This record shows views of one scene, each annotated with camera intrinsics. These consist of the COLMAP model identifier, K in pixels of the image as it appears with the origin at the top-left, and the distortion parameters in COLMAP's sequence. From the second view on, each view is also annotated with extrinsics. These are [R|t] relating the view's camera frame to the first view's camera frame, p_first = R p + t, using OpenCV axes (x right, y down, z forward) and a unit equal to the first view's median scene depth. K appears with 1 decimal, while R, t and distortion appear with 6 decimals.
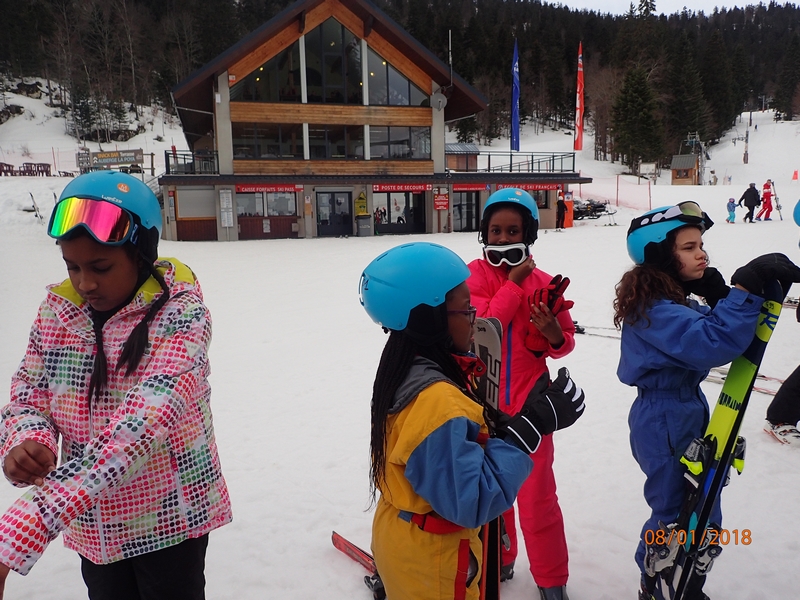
lens RADIAL K [[597.1, 0, 397.3], [0, 597.1, 287.4], [0, 0, 1]] dist [0.004685, 0.001457]
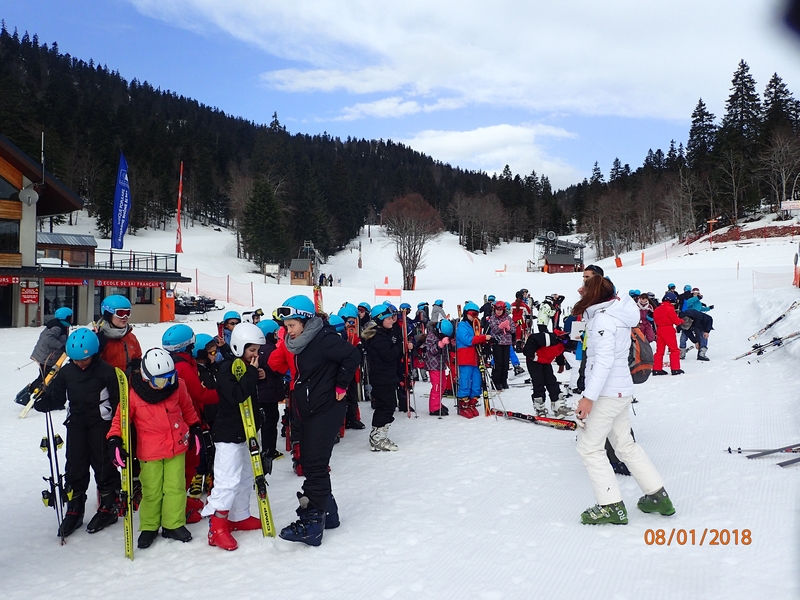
lens RADIAL K [[597.1, 0, 397.3], [0, 597.1, 287.4], [0, 0, 1]] dist [0.004685, 0.001457]
pose [[0.851910, 0.036029, 0.522448, 0.033501], [0.044040, 0.989168, -0.140027, 0.003780], [-0.521834, 0.142299, 0.841095, -0.066113]]
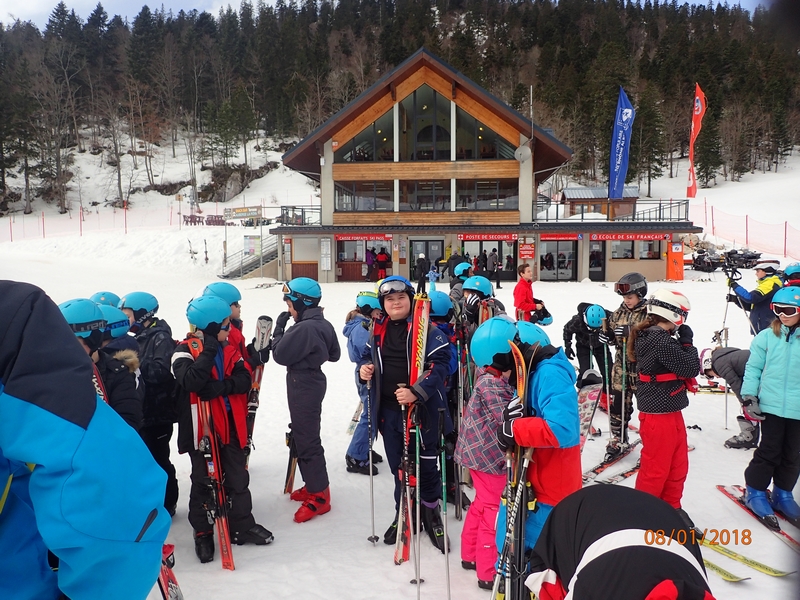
lens RADIAL K [[597.1, 0, 397.3], [0, 597.1, 287.4], [0, 0, 1]] dist [0.004685, 0.001457]
pose [[0.916178, 0.042912, -0.398468, 0.125551], [-0.067481, 0.996573, -0.047834, -0.008779], [0.395050, 0.070713, 0.915934, -0.002326]]
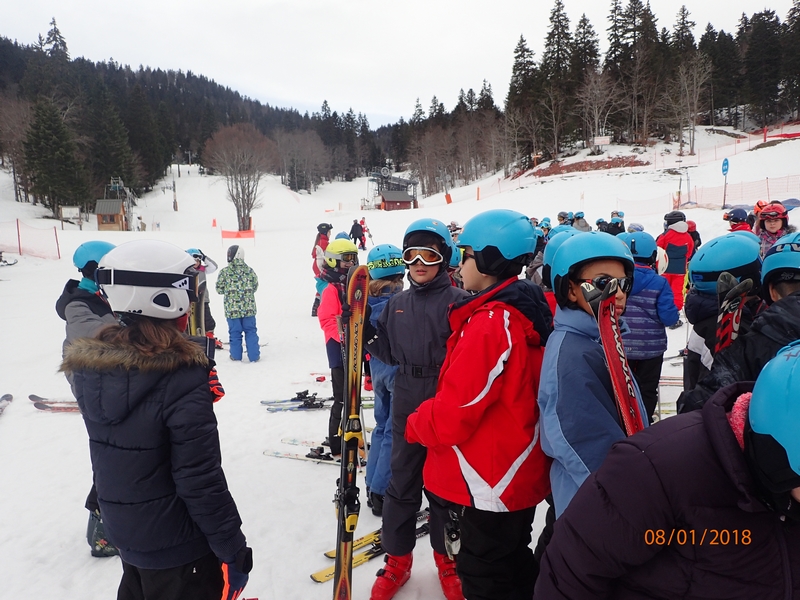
lens RADIAL K [[597.1, 0, 397.3], [0, 597.1, 287.4], [0, 0, 1]] dist [0.004685, 0.001457]
pose [[0.654621, -0.063310, 0.753302, 0.047785], [0.119066, 0.992684, -0.020040, -0.006146], [-0.746522, 0.102811, 0.657370, 0.031277]]
